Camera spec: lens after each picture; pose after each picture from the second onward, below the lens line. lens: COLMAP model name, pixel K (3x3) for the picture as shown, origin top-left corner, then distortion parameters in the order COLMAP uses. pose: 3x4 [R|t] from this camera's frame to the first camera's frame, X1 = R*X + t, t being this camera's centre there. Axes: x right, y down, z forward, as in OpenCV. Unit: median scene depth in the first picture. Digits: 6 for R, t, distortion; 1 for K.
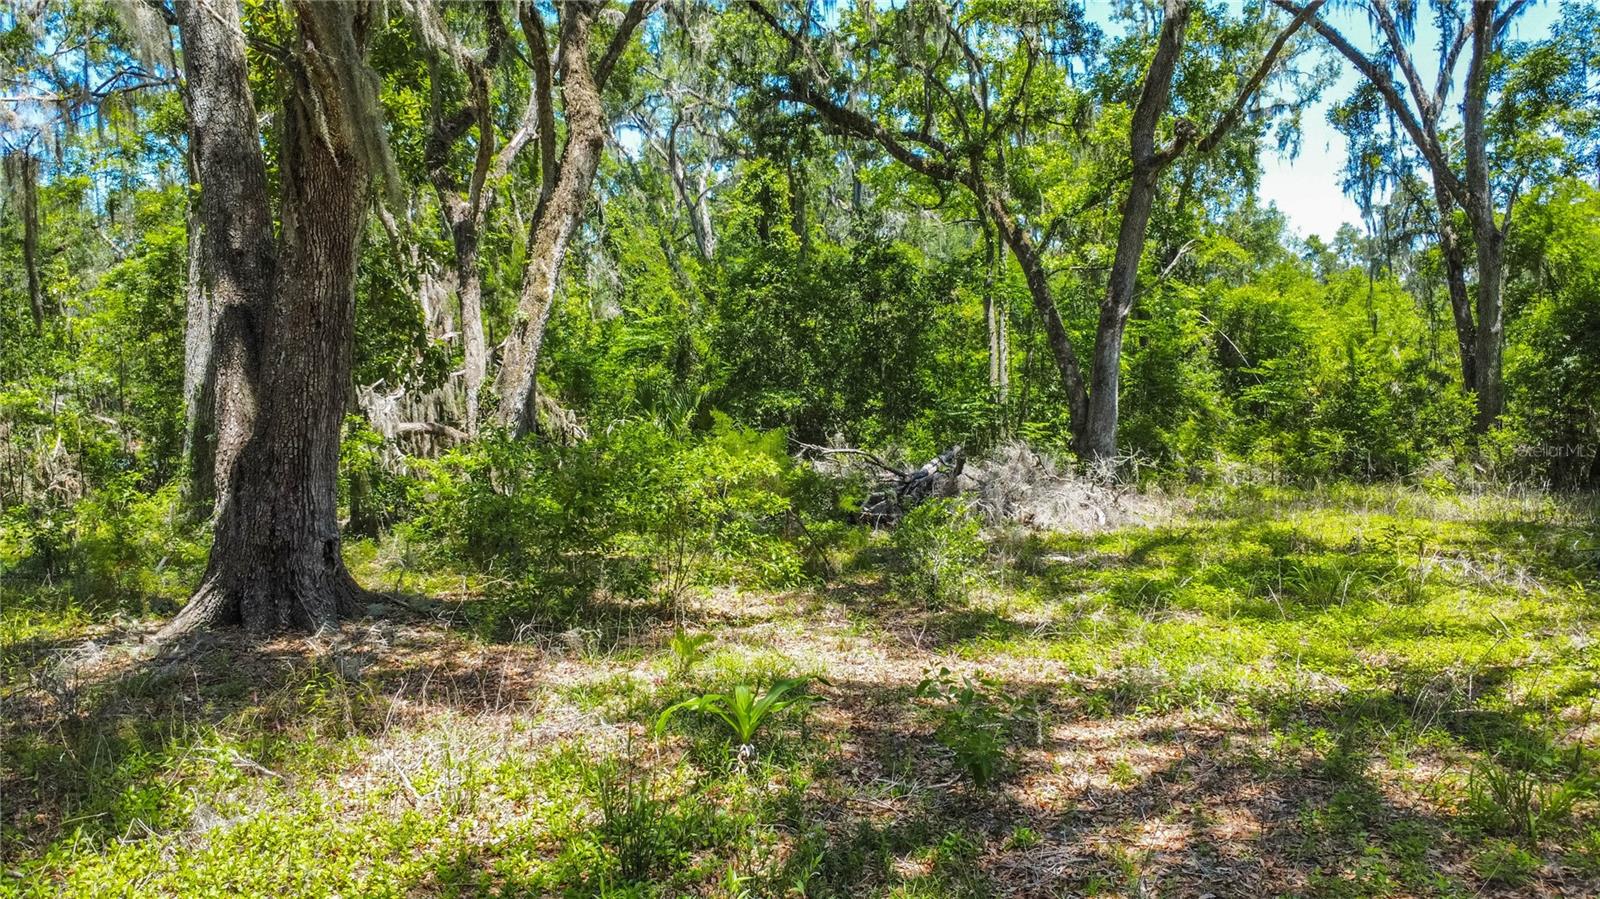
lens RADIAL K [[1168.3, 0, 787.9], [0, 1168.3, 444.4], [0, 0, 1]] dist [-0.035401, 0.006116]
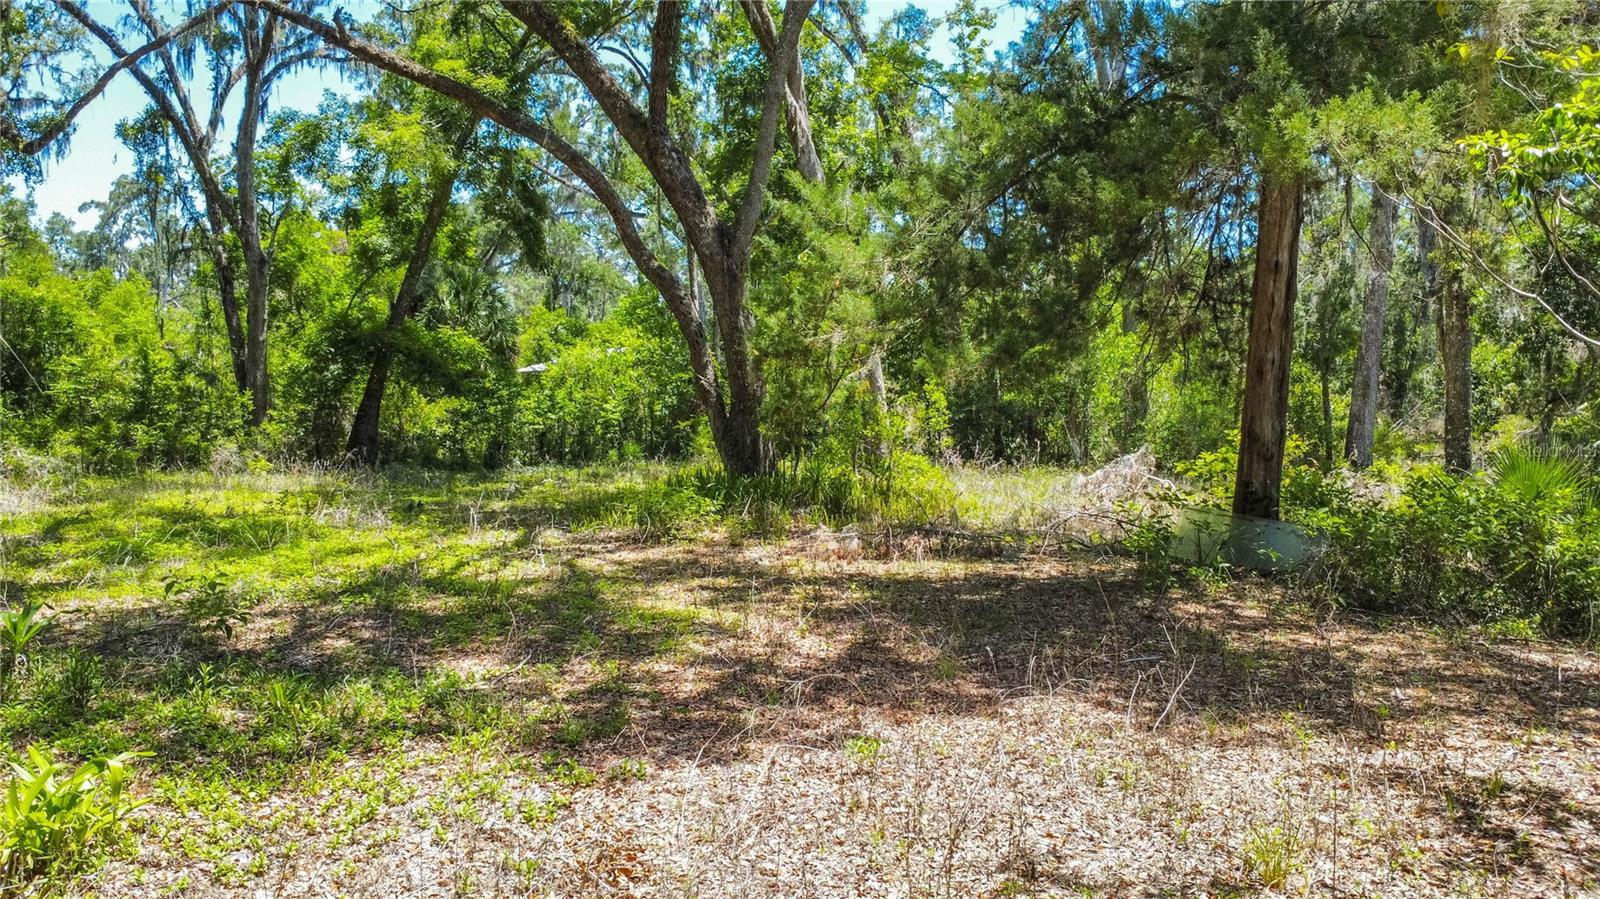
lens RADIAL K [[1168.3, 0, 792.8], [0, 1168.3, 450.5], [0, 0, 1]] dist [-0.035401, 0.006116]
pose [[0.518408, -0.024214, 0.854790, -0.122146], [0.018738, 0.999681, 0.016955, 0.005515], [-0.854928, 0.007227, 0.518697, -0.082181]]
